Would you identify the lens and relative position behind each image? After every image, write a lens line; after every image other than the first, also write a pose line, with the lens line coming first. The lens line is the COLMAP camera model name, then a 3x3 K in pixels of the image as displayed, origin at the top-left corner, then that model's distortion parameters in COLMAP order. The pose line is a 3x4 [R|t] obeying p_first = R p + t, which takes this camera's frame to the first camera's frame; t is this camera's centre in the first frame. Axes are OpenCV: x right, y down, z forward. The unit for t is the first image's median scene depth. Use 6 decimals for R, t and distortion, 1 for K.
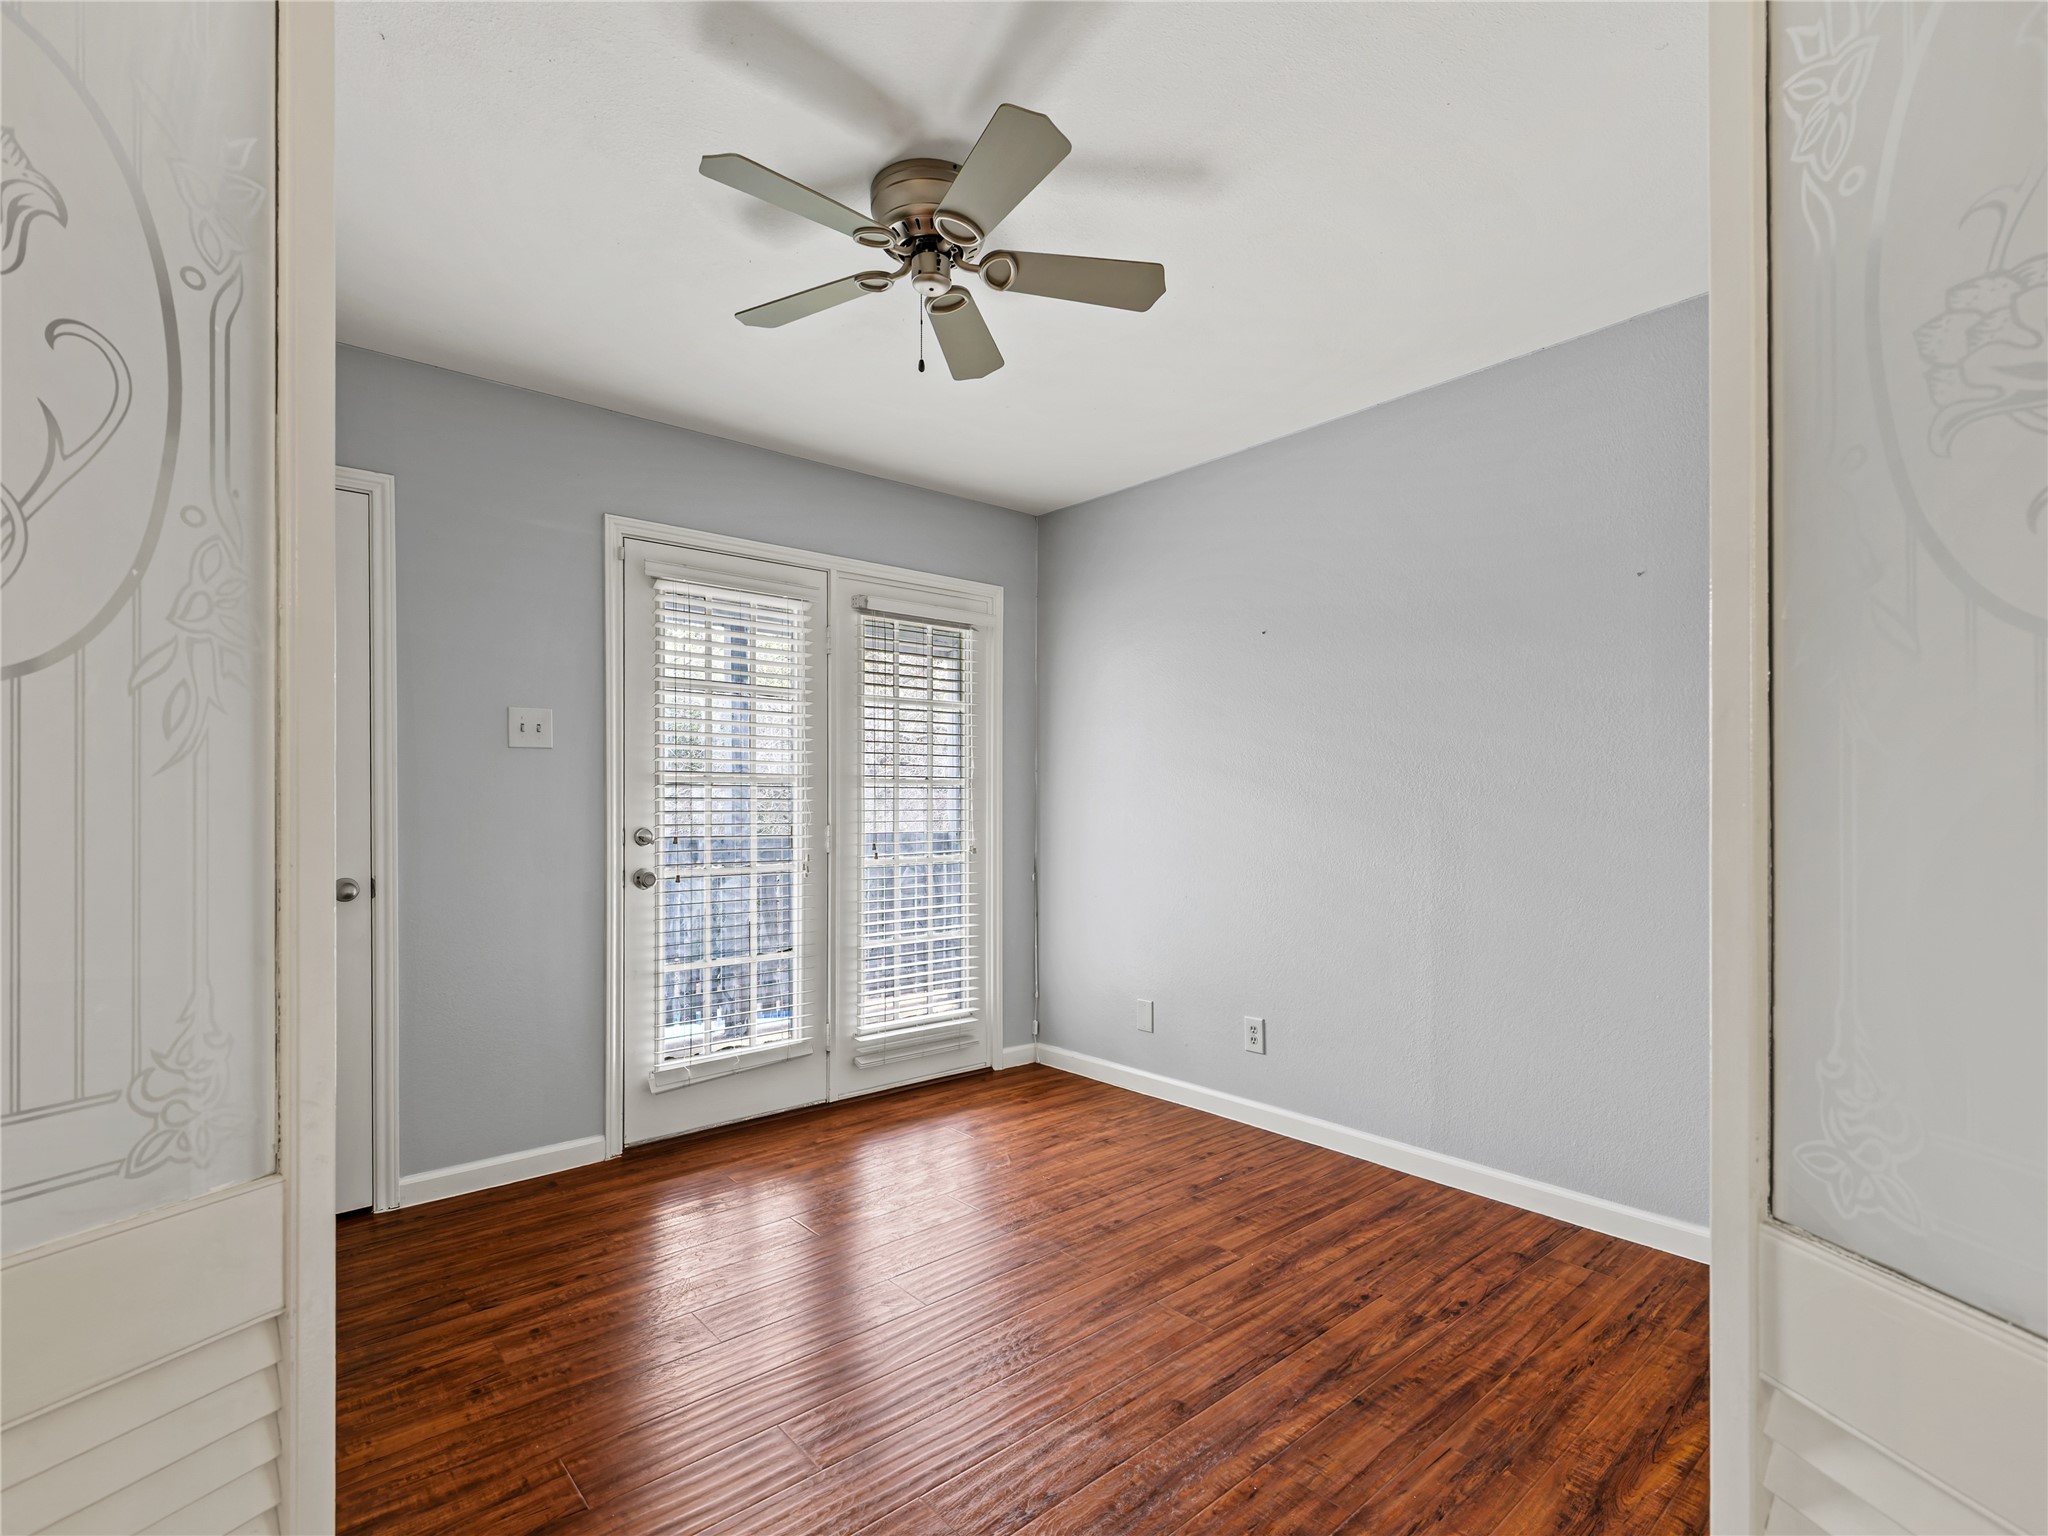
lens RADIAL K [[956.0, 0, 1024.0], [0, 956.0, 768.0], [0, 0, 1]] dist [0.004038, -0.001078]
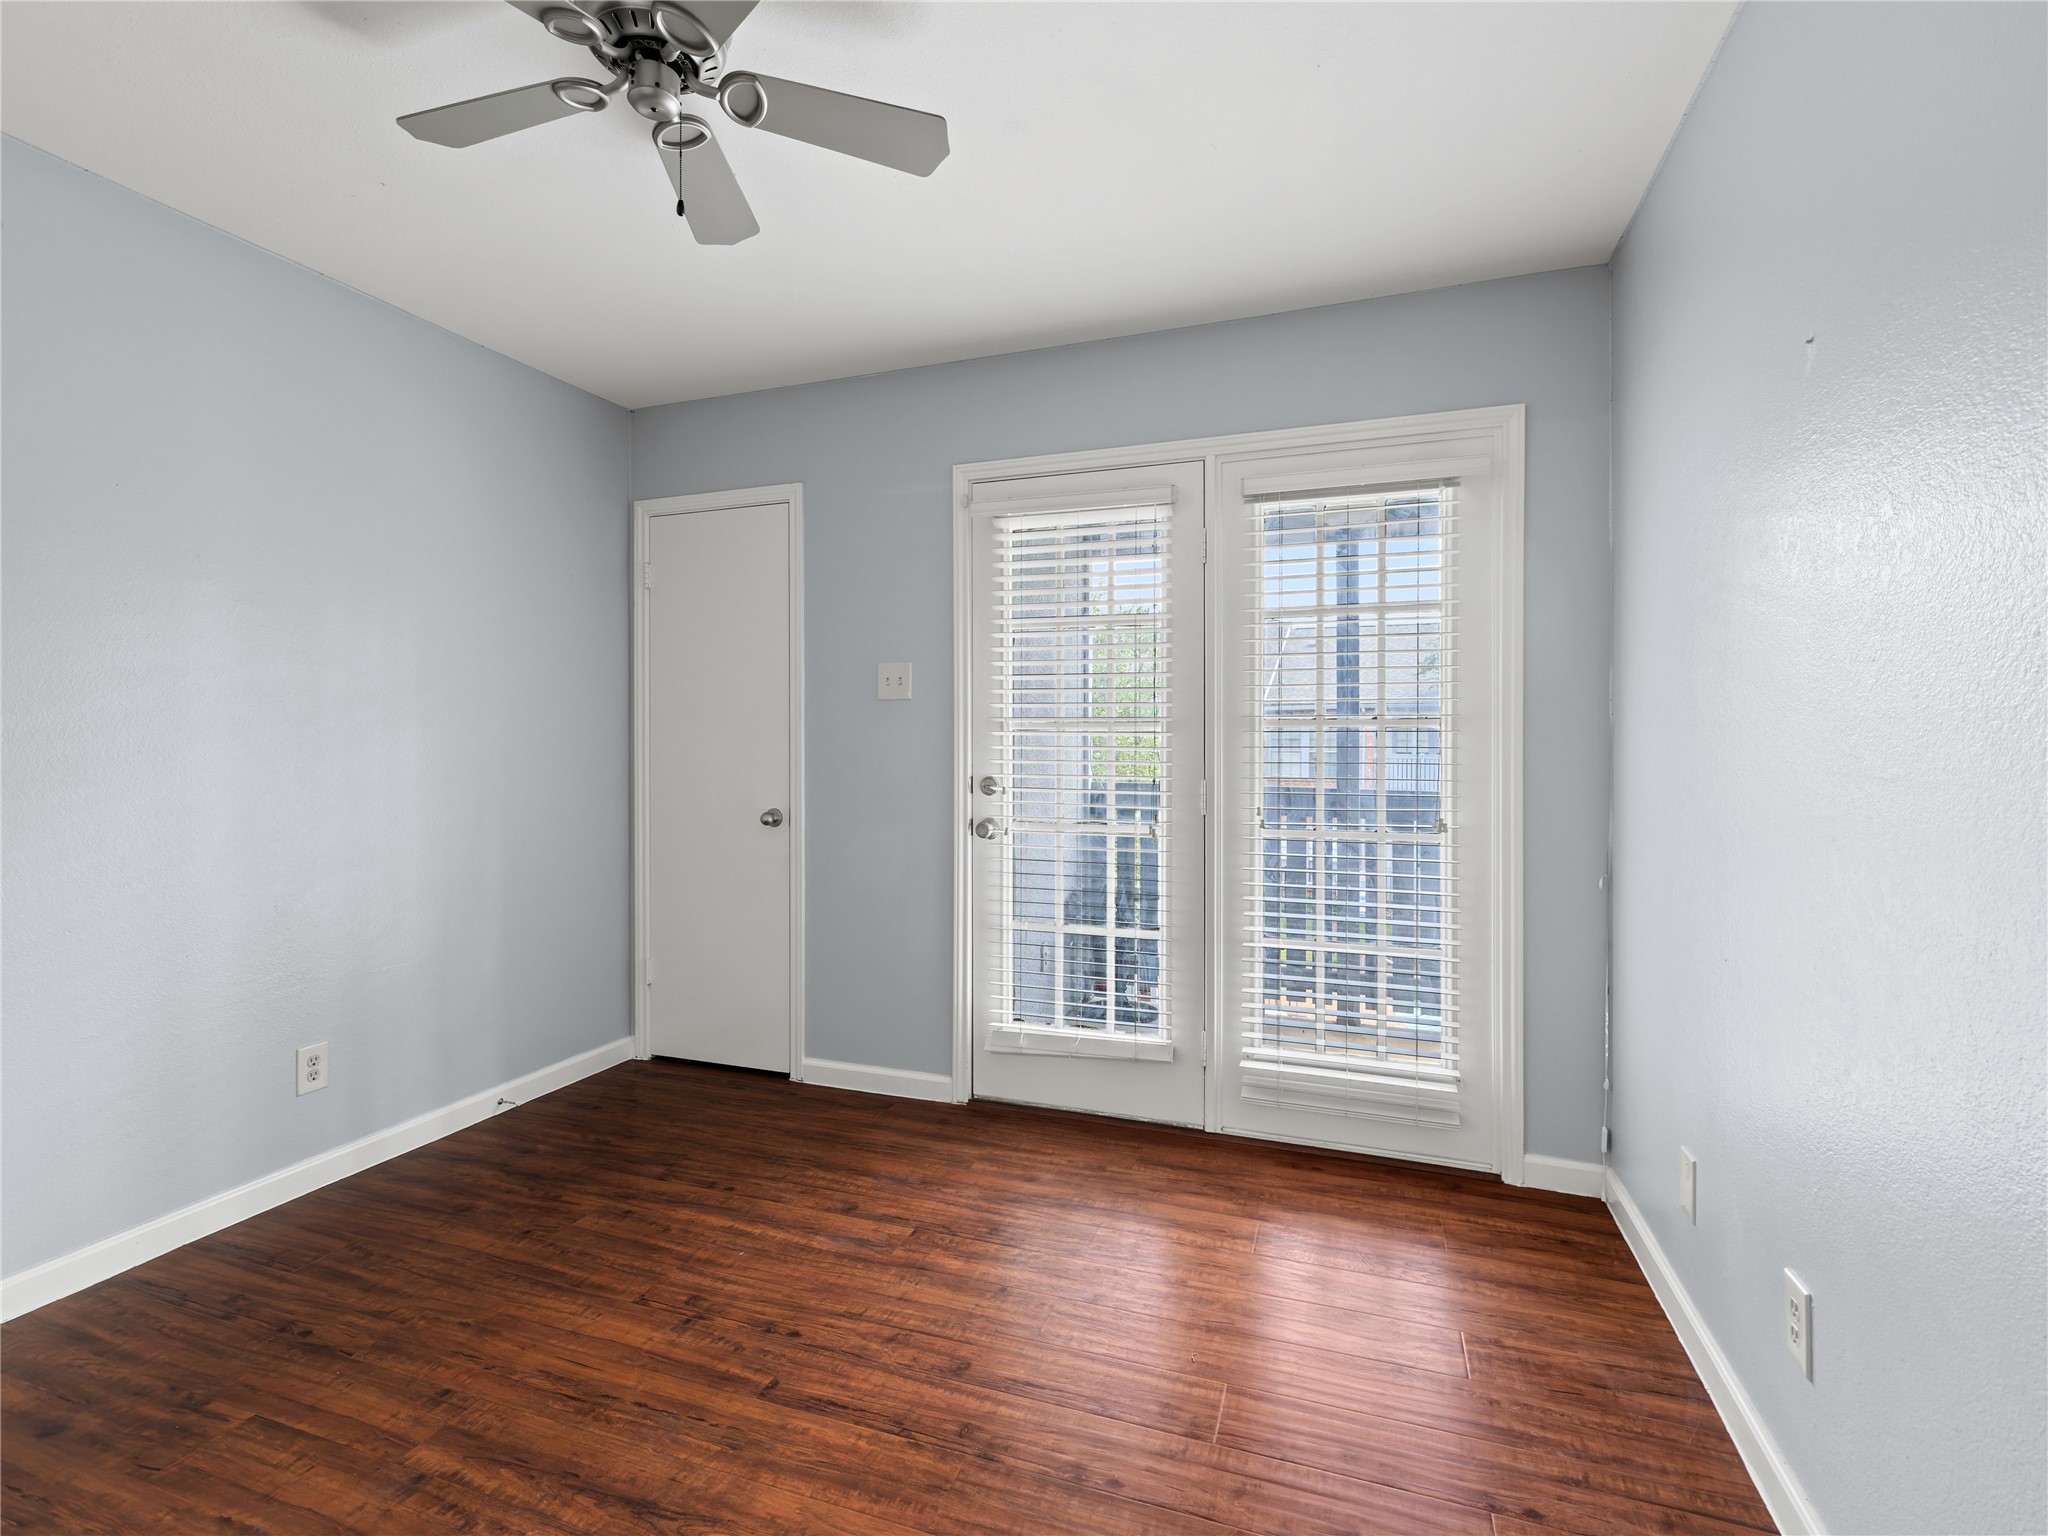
lens RADIAL K [[947.0, 0, 1028.8], [0, 947.0, 741.0], [0, 0, 1]] dist [0.020371, -0.011781]
pose [[0.500110, -0.008412, -0.865921, 0.415311], [0.024830, 0.999681, 0.004629, 0.020410], [0.865606, -0.023815, 0.500159, 0.500294]]
